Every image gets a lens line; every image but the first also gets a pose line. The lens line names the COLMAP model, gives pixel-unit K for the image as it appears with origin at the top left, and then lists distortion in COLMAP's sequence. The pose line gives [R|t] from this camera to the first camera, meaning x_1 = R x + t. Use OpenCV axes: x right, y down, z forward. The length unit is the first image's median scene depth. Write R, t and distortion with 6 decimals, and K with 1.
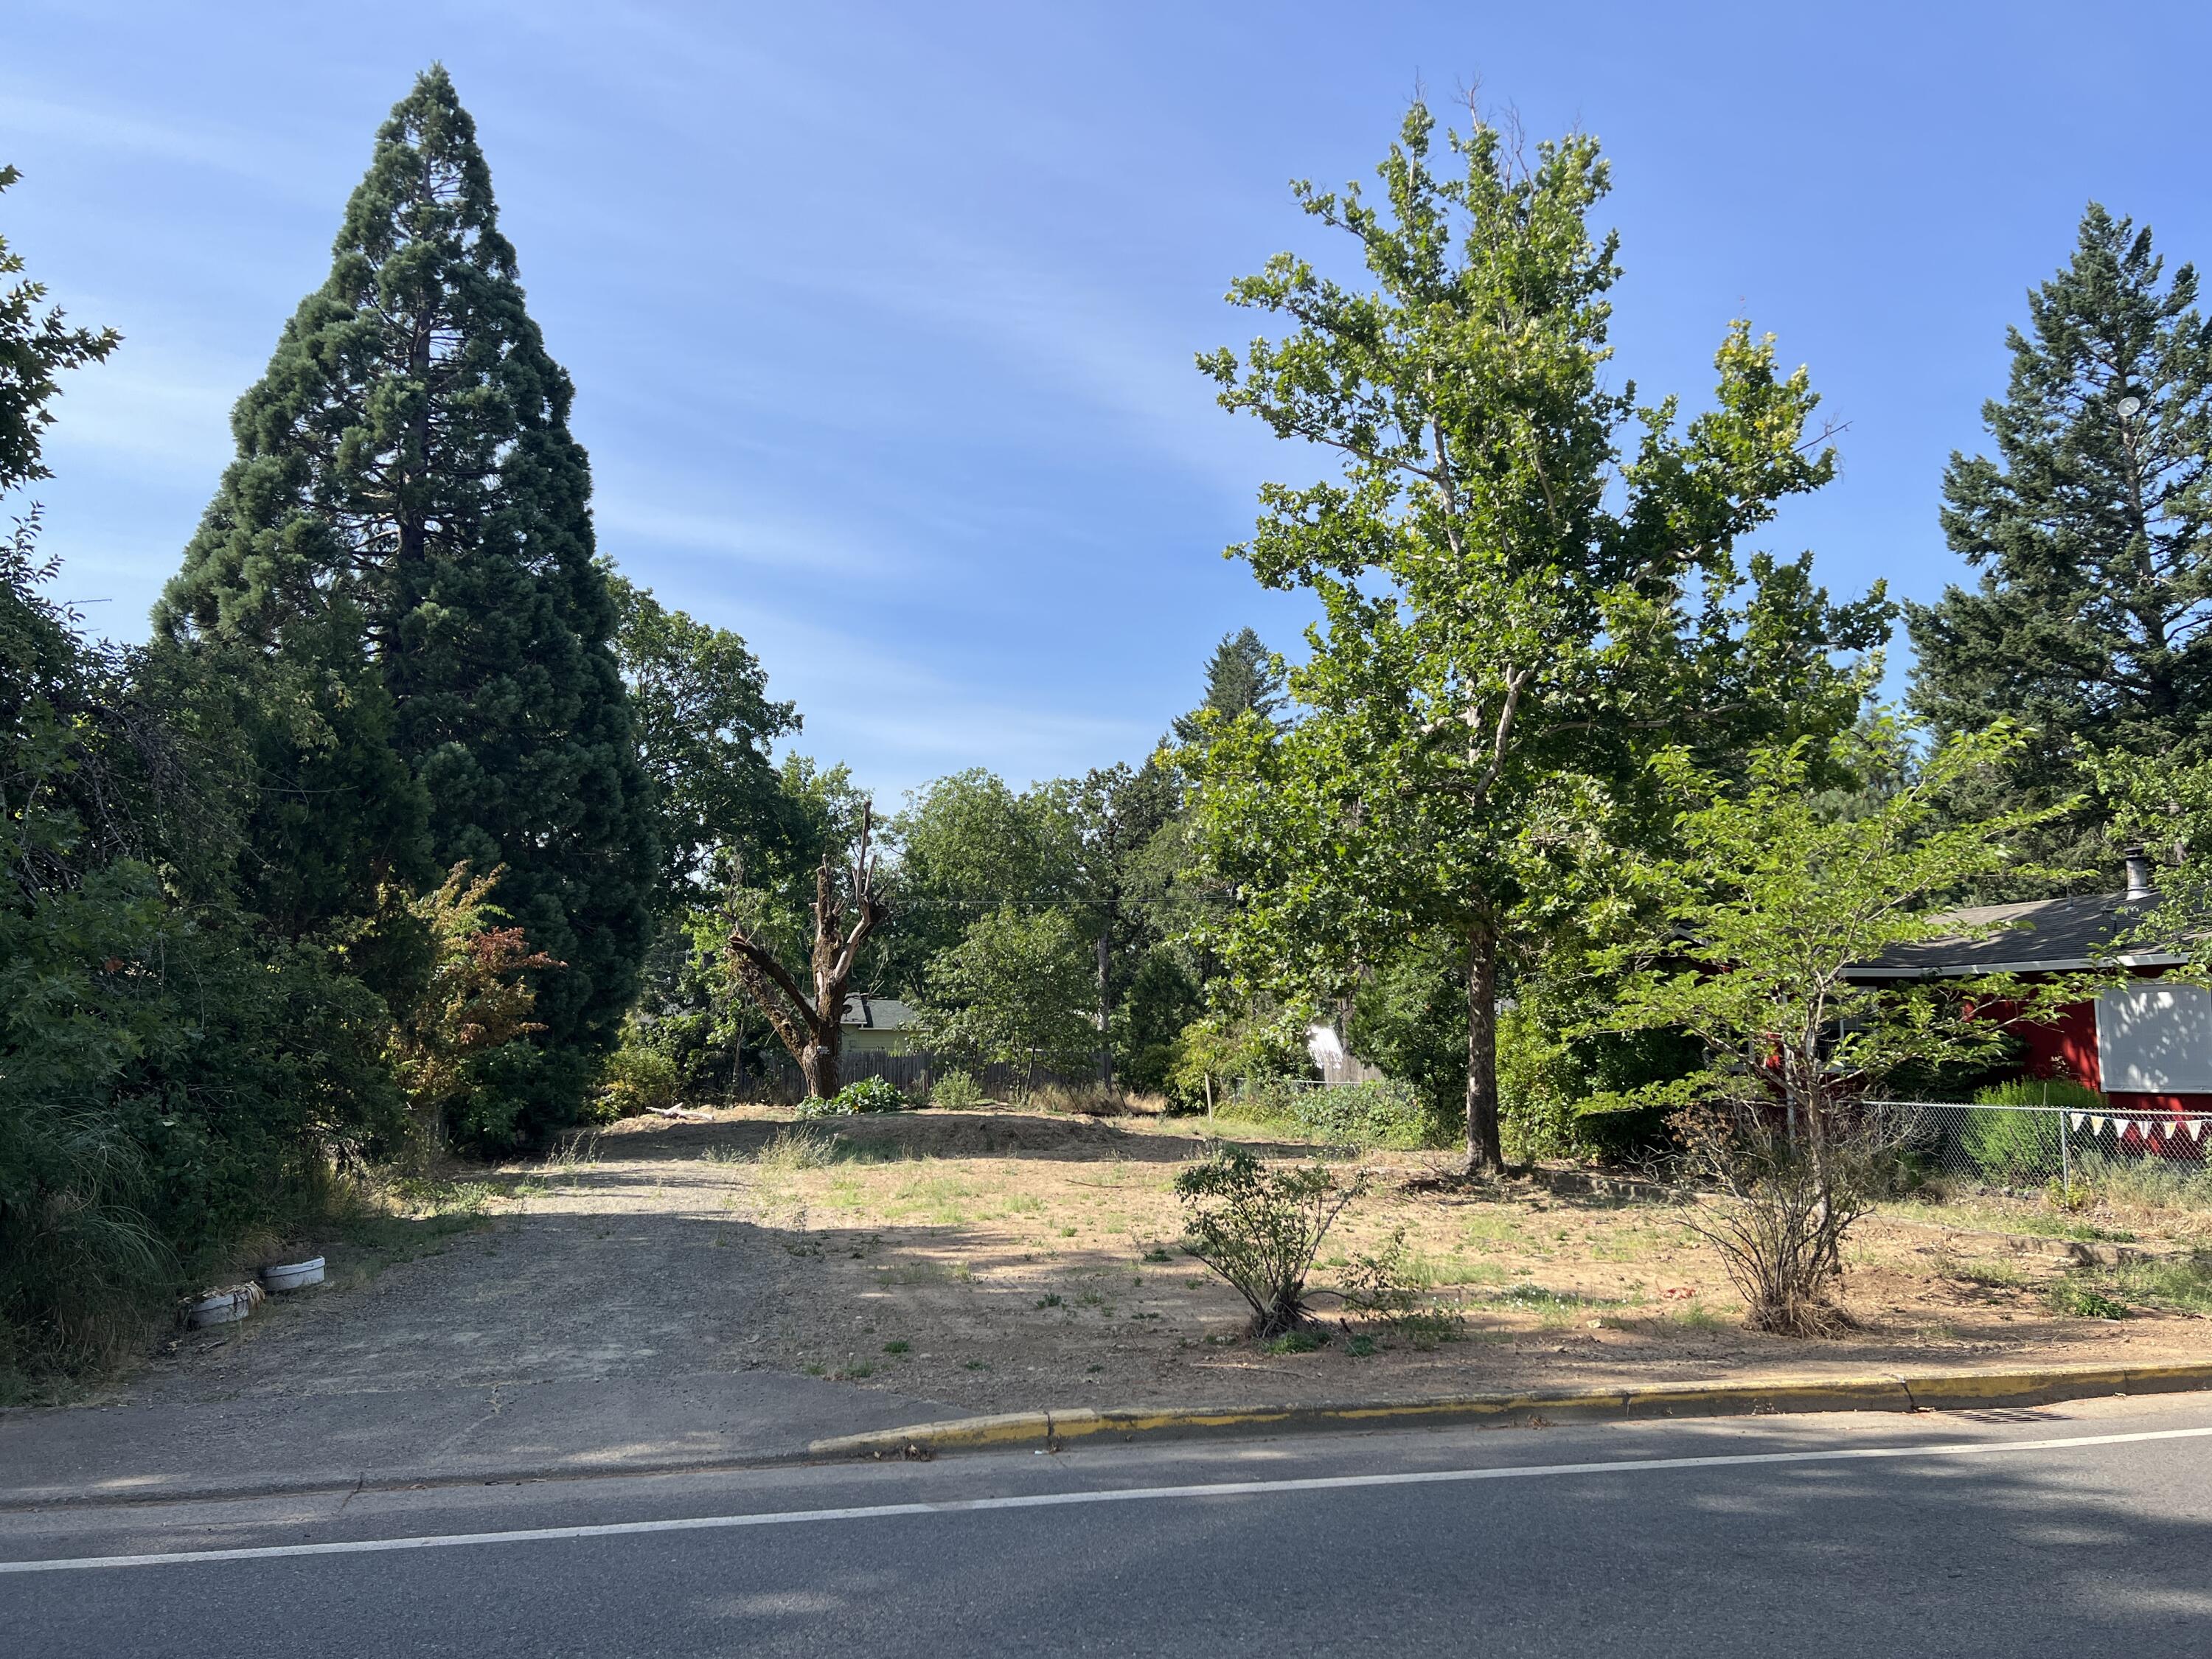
lens RADIAL K [[1691.2, 0, 1100.6], [0, 1691.2, 818.9], [0, 0, 1]] dist [0.097367, -0.145567]
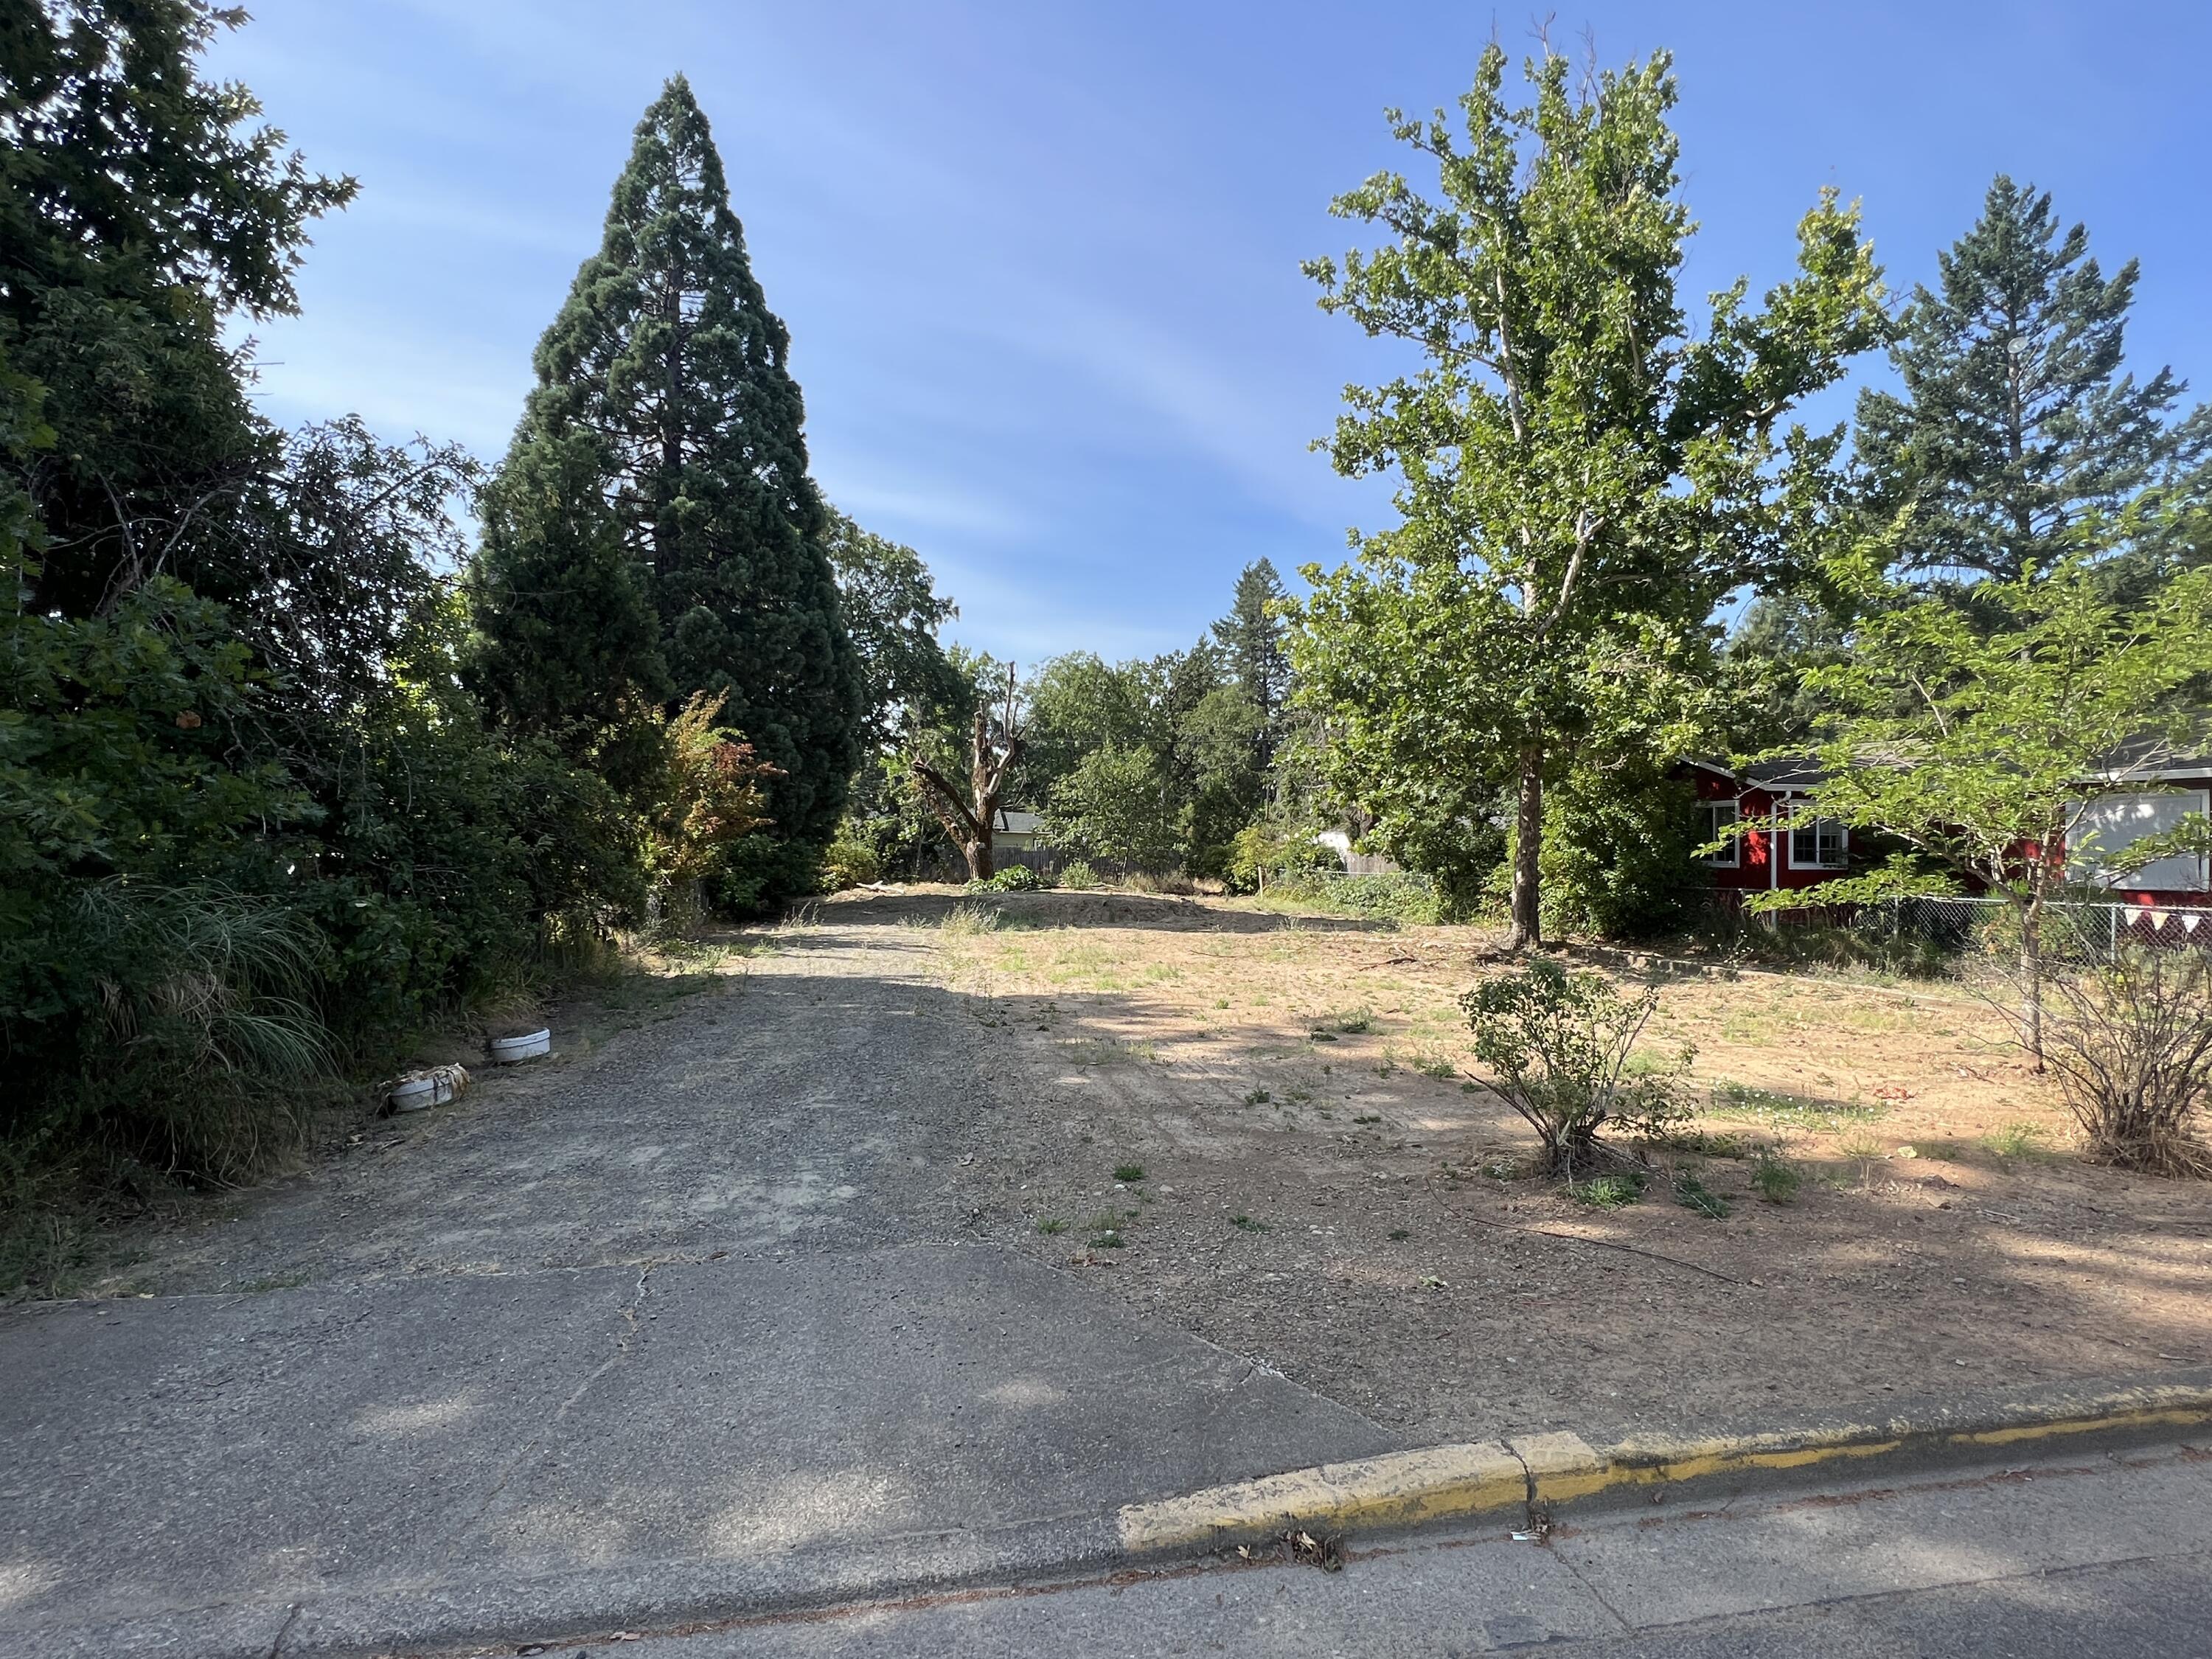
lens RADIAL K [[1098.4, 0, 1101.9], [0, 1098.4, 836.8], [0, 0, 1]] dist [-0.000554, -0.000415]
pose [[0.999118, 0.010315, -0.040706, -0.041014], [-0.005157, 0.992165, 0.124829, 0.024587], [0.041675, -0.124509, 0.991343, 0.168552]]
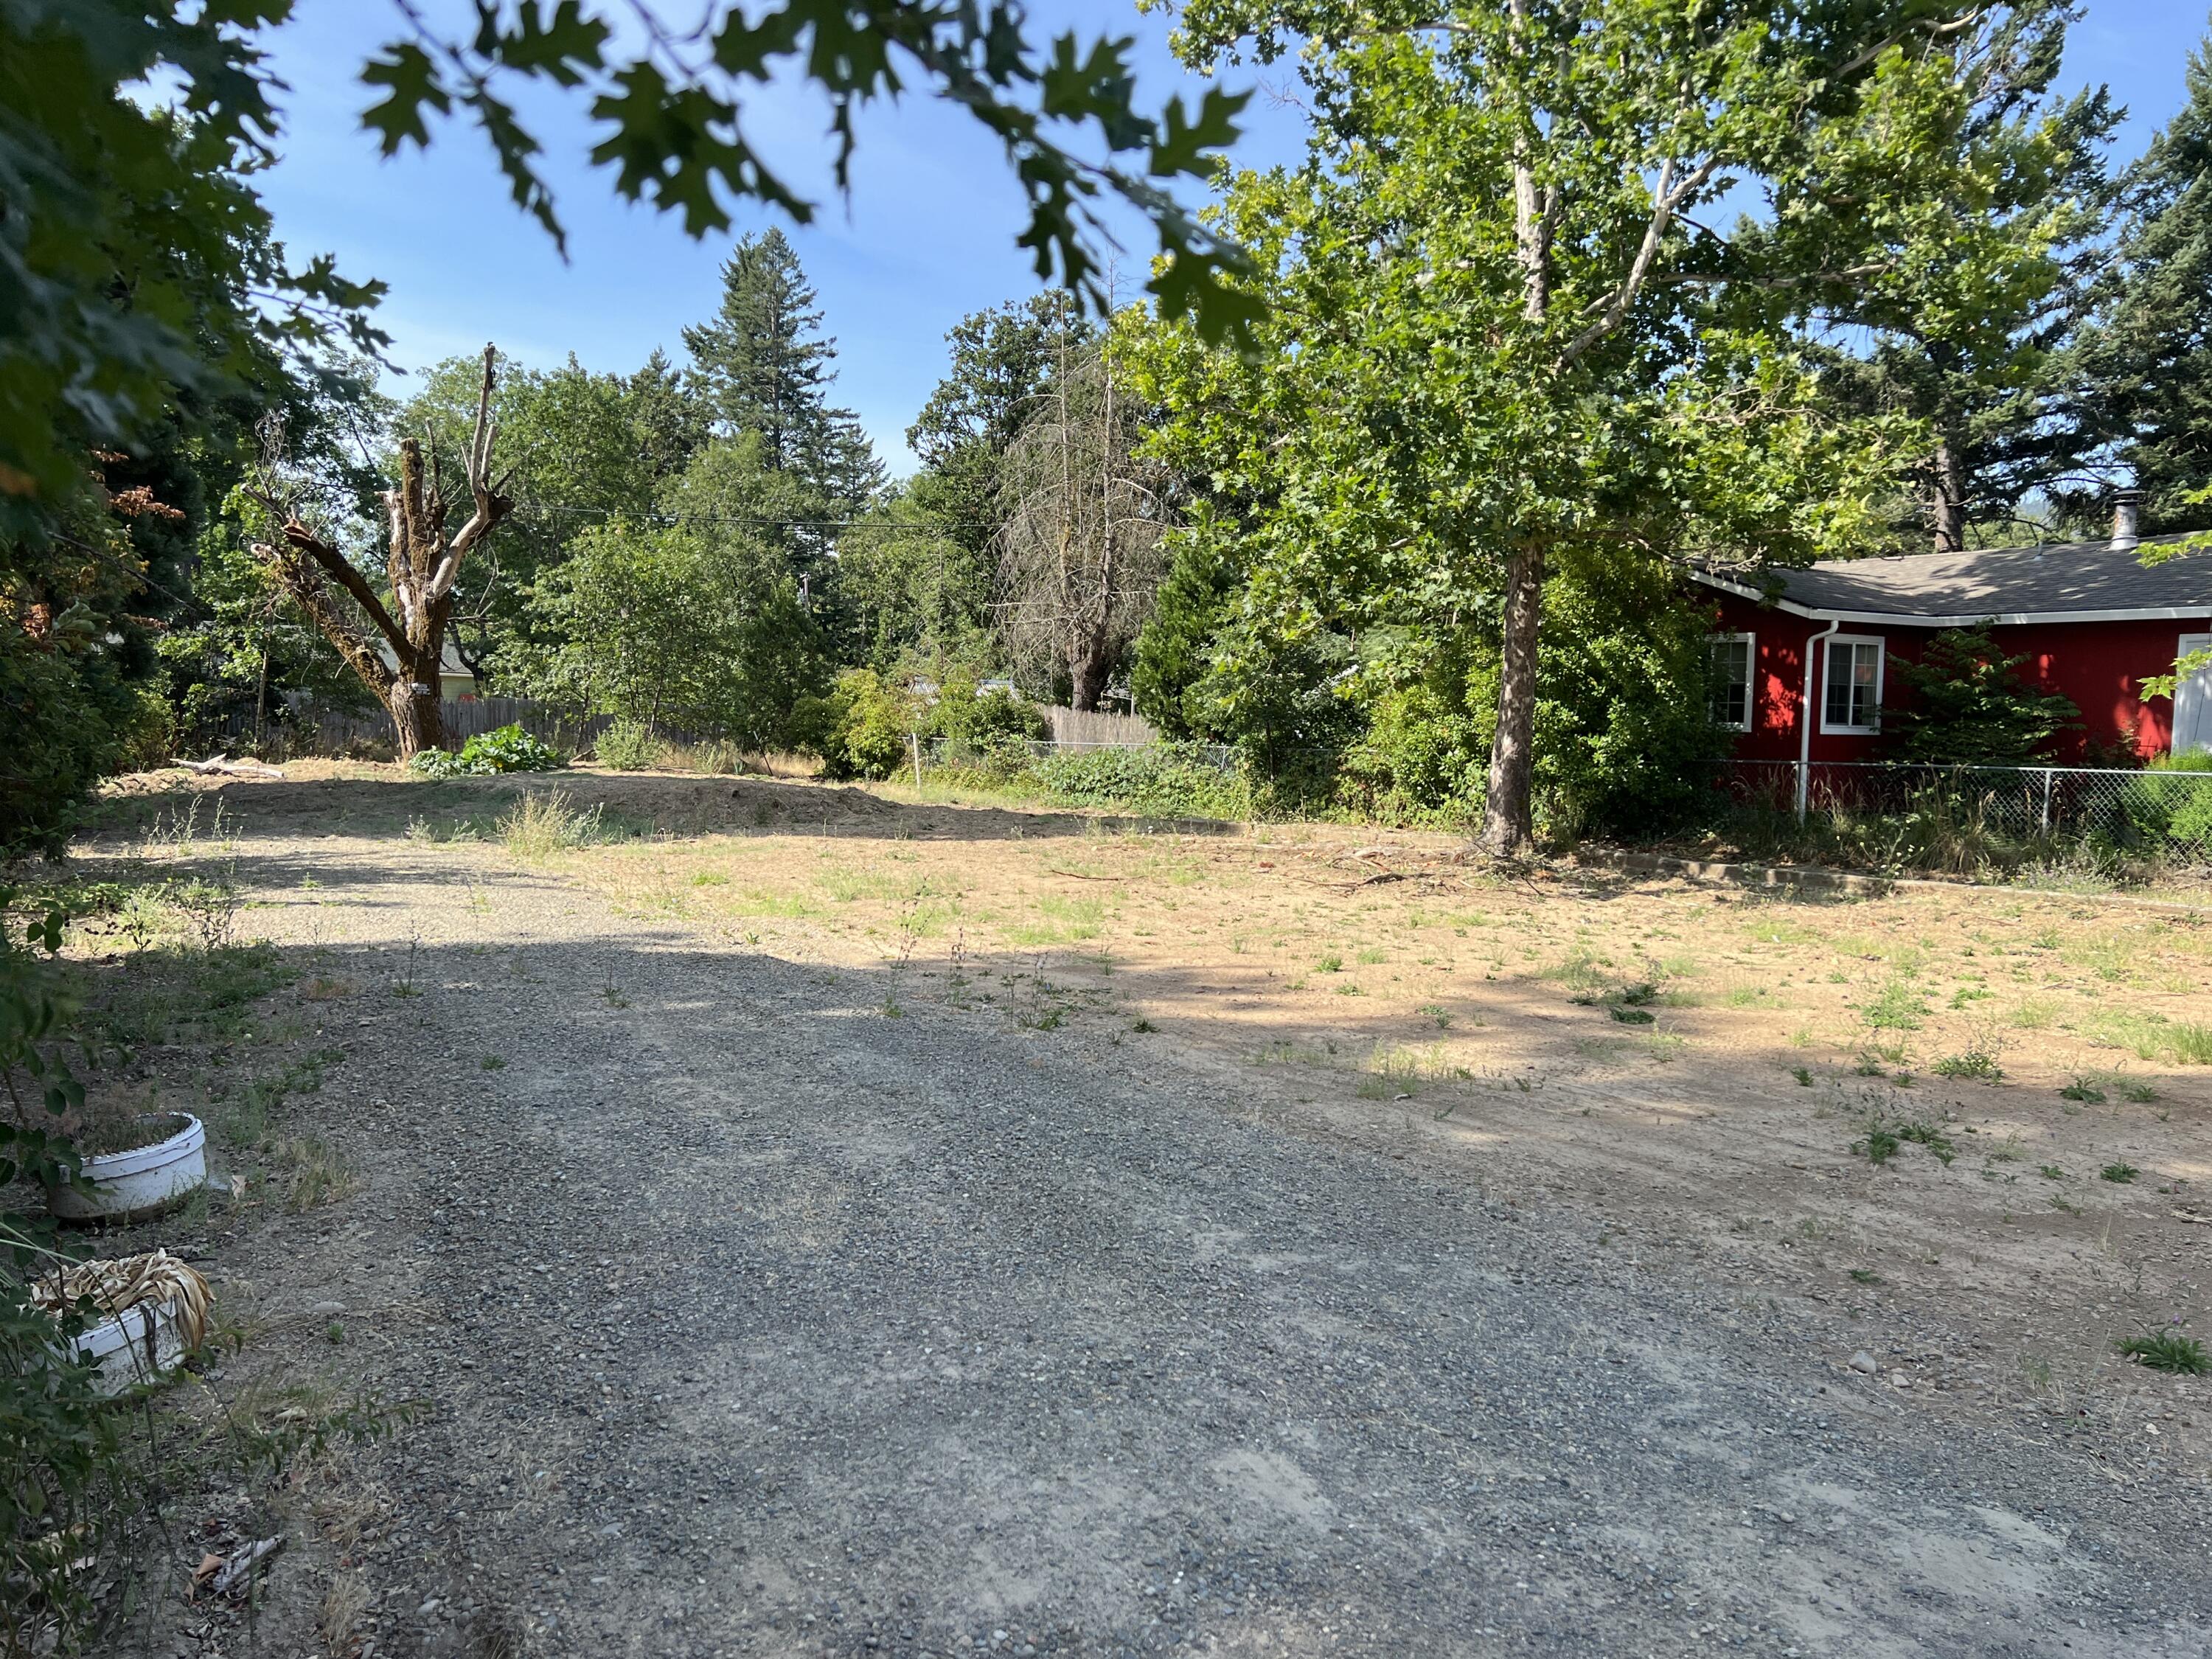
lens RADIAL K [[1680.1, 0, 1101.1], [0, 1680.1, 836.1], [0, 0, 1]] dist [0.101058, -0.129283]
pose [[0.943522, -0.003367, 0.331292, -0.178908], [-0.064874, 0.978713, 0.194710, 0.046886], [-0.324895, -0.205205, 0.923219, 0.269003]]
